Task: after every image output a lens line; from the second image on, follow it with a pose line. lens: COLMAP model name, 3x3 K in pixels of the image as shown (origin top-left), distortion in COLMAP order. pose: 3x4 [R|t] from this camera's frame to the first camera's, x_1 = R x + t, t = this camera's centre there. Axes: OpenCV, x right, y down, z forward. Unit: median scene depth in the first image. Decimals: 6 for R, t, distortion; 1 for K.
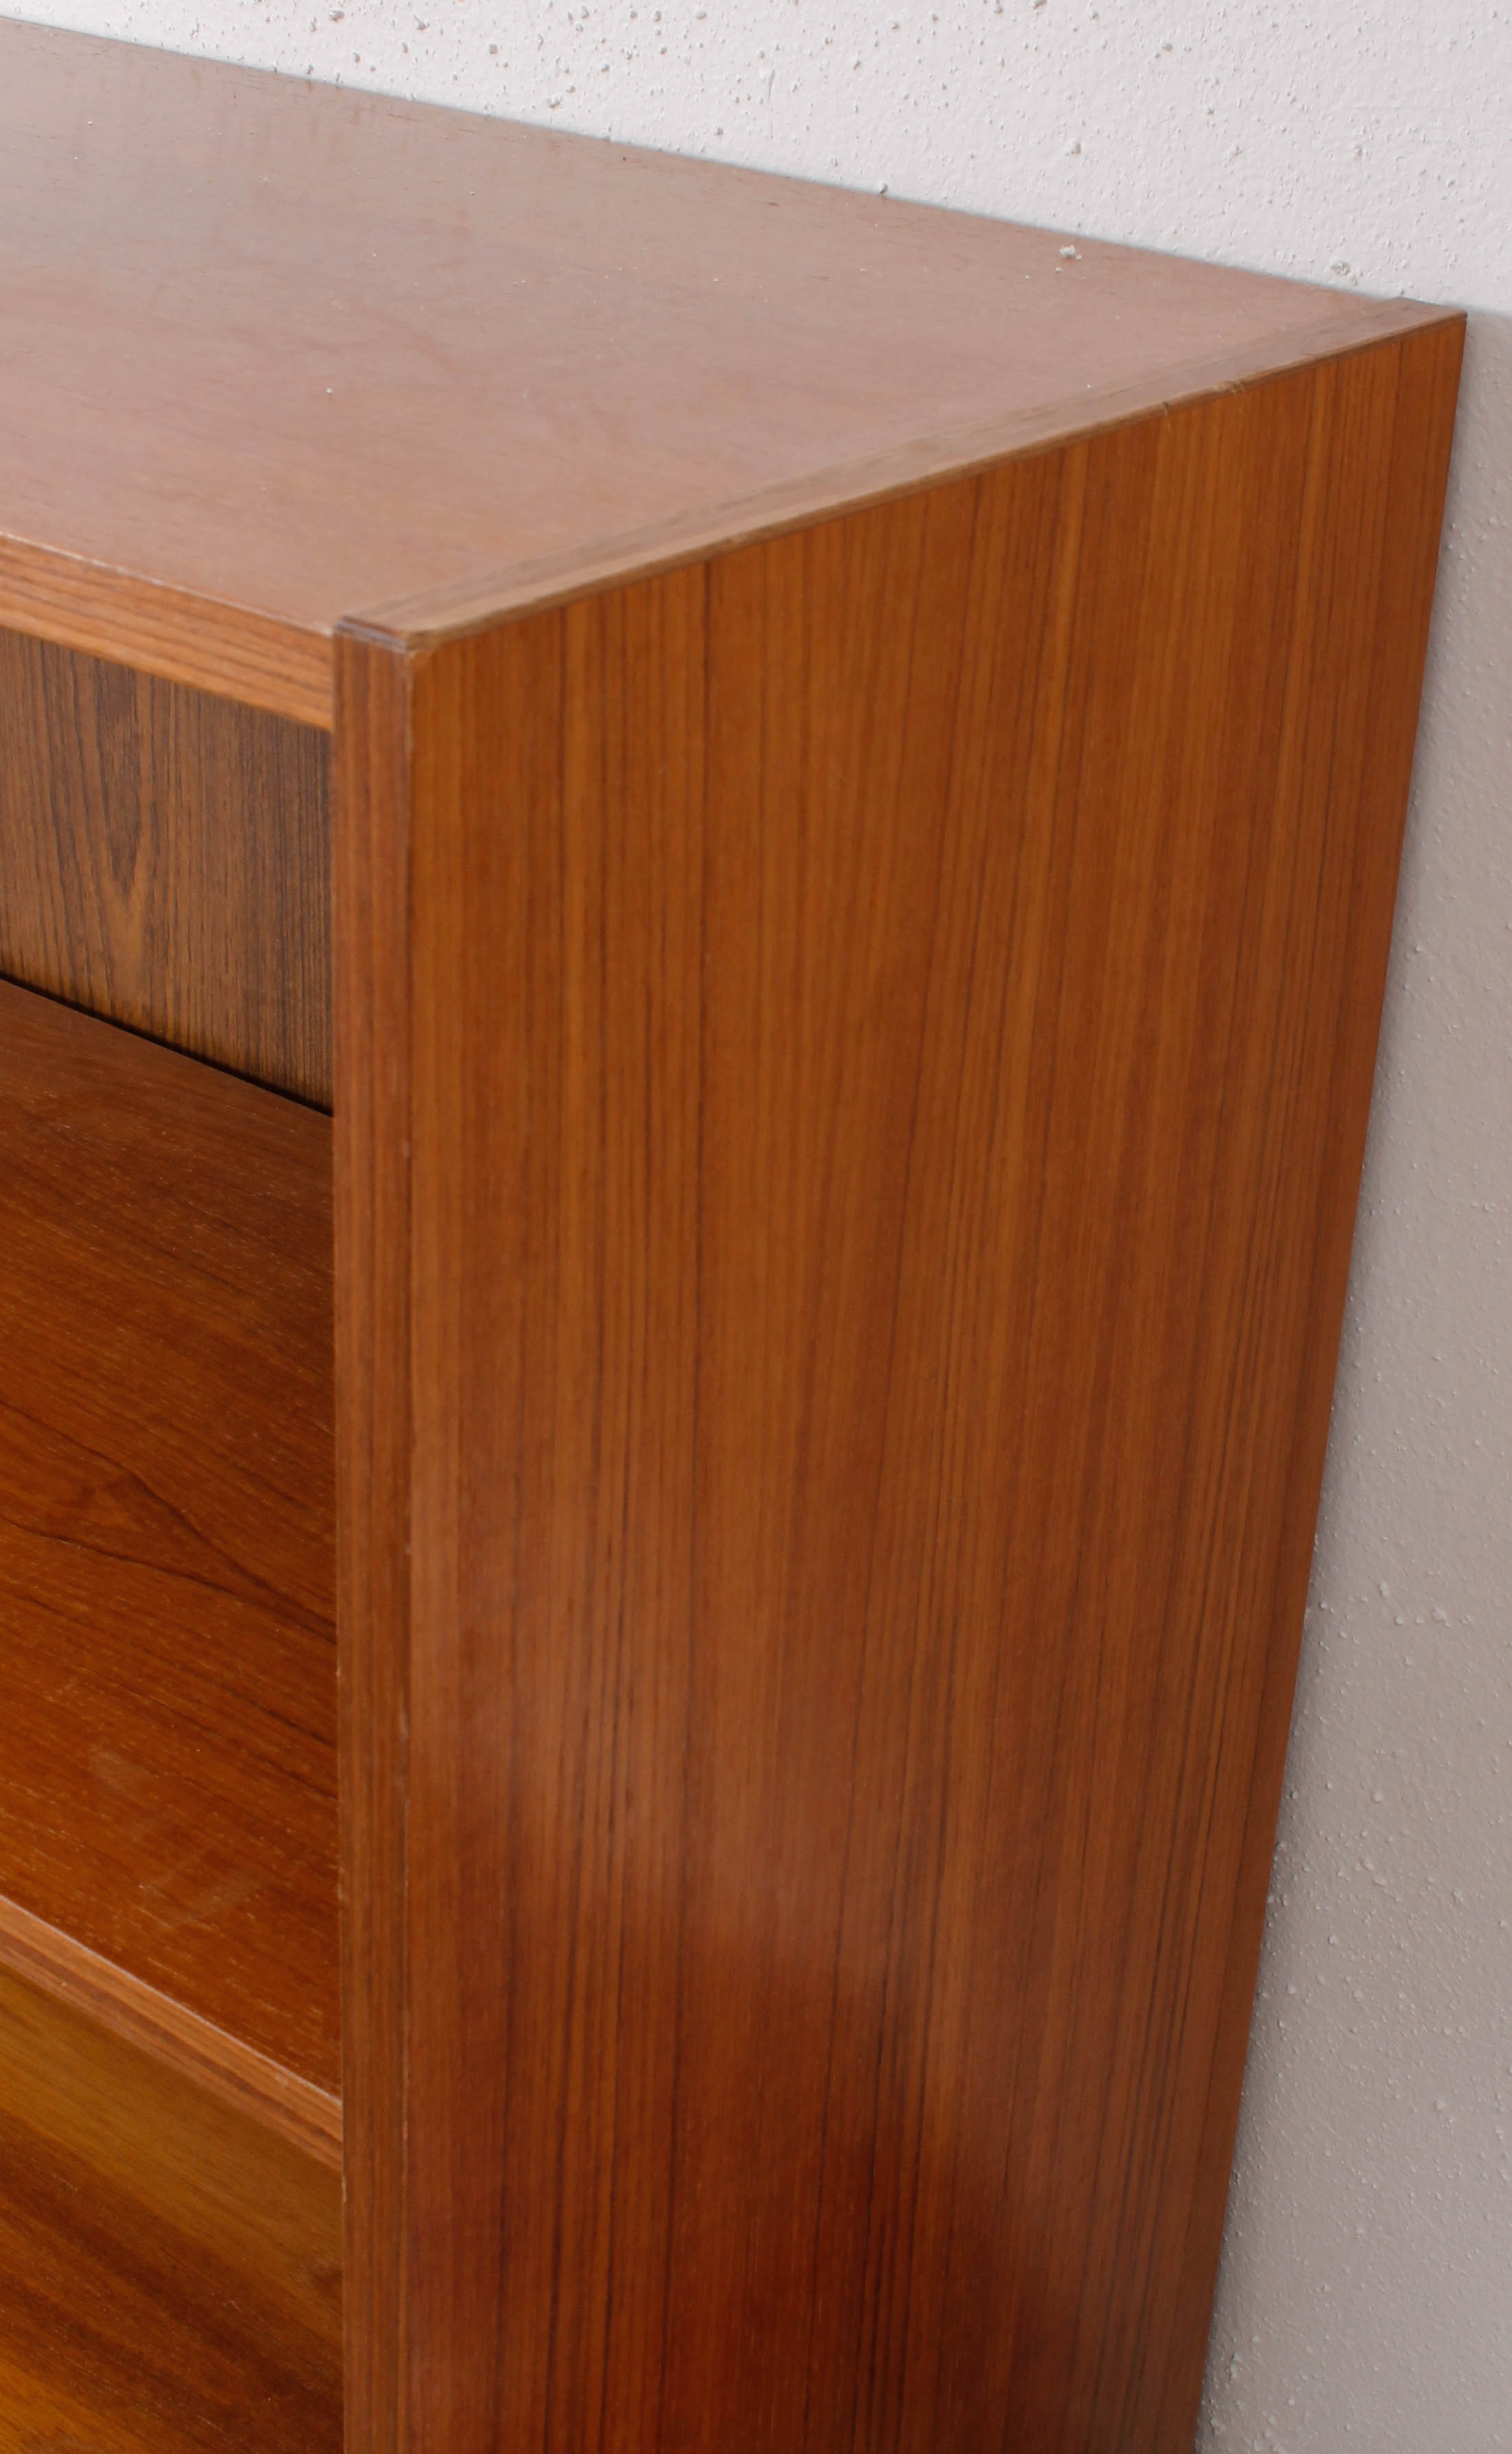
lens RADIAL K [[3845.6, 0, 752.8], [0, 3845.6, 1225.9], [0, 0, 1]] dist [-0.125744, 0.000000]
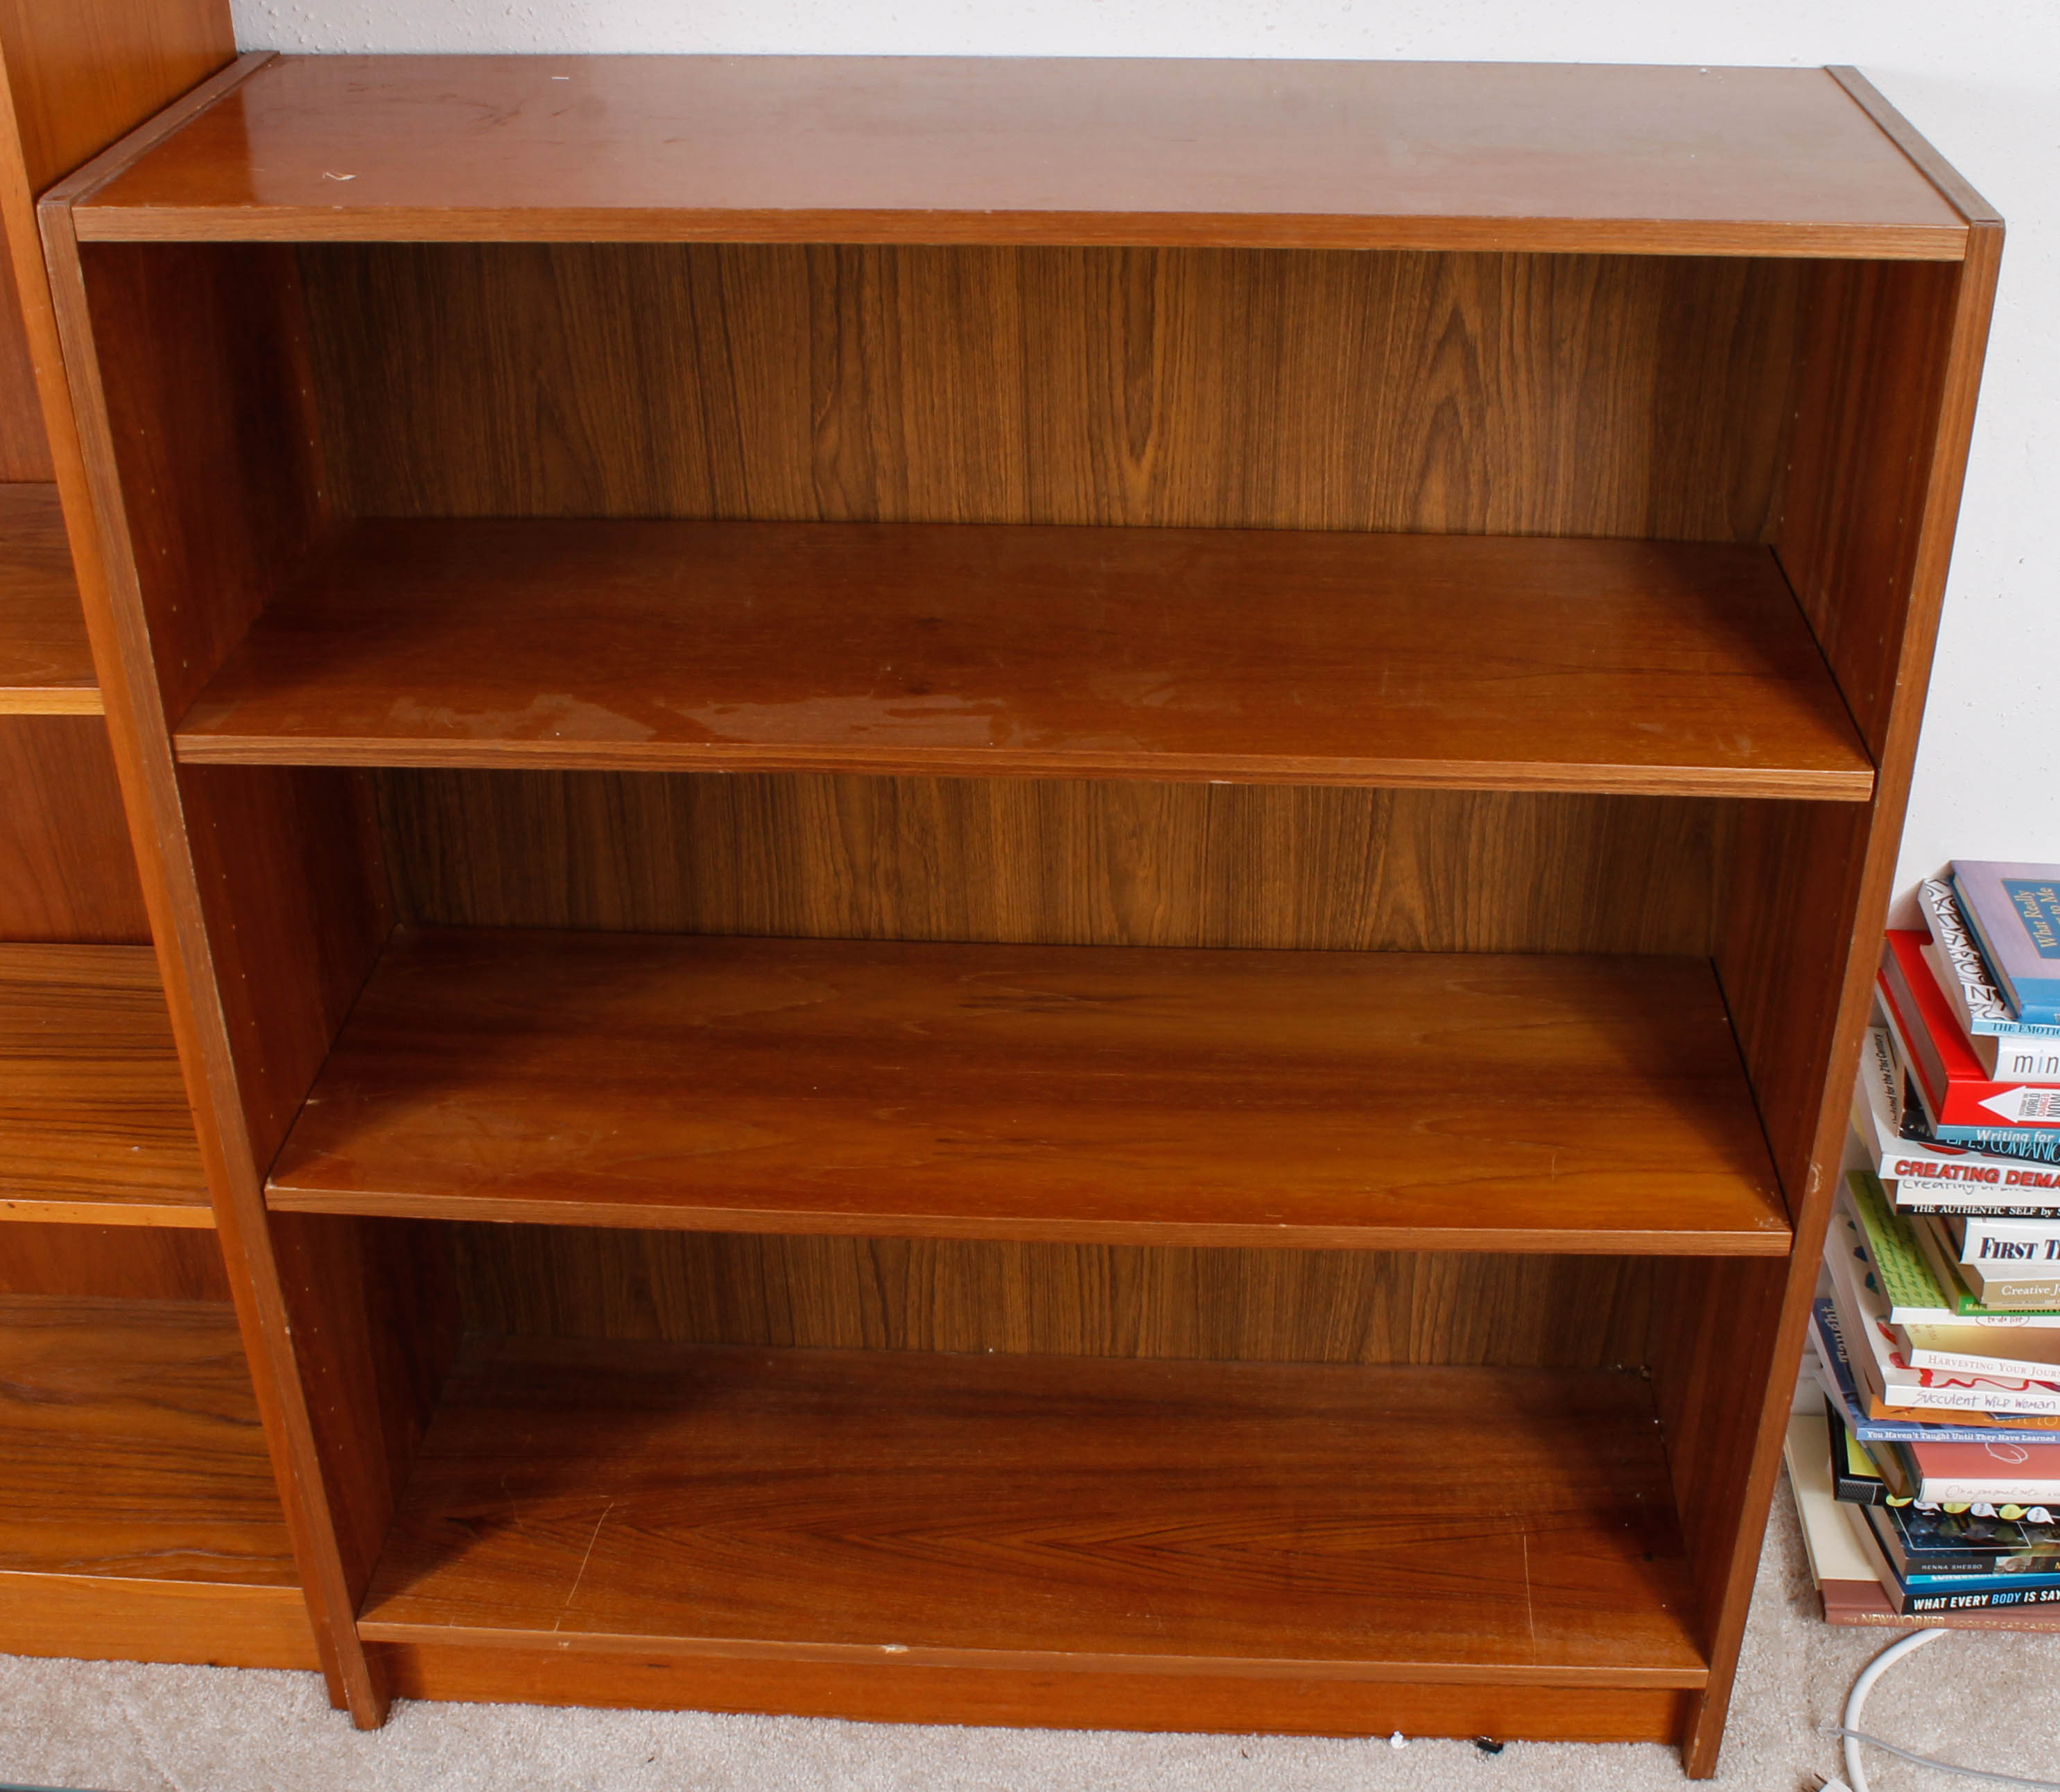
lens RADIAL K [[2579.1, 0, 1039.0], [0, 2579.1, 933.7], [0, 0, 1]] dist [-0.128865, 0.000000]
pose [[0.815602, -0.346354, 0.463500, -0.957059], [0.303619, 0.938092, 0.166730, -0.096583], [-0.492553, 0.004743, 0.870269, -0.193080]]
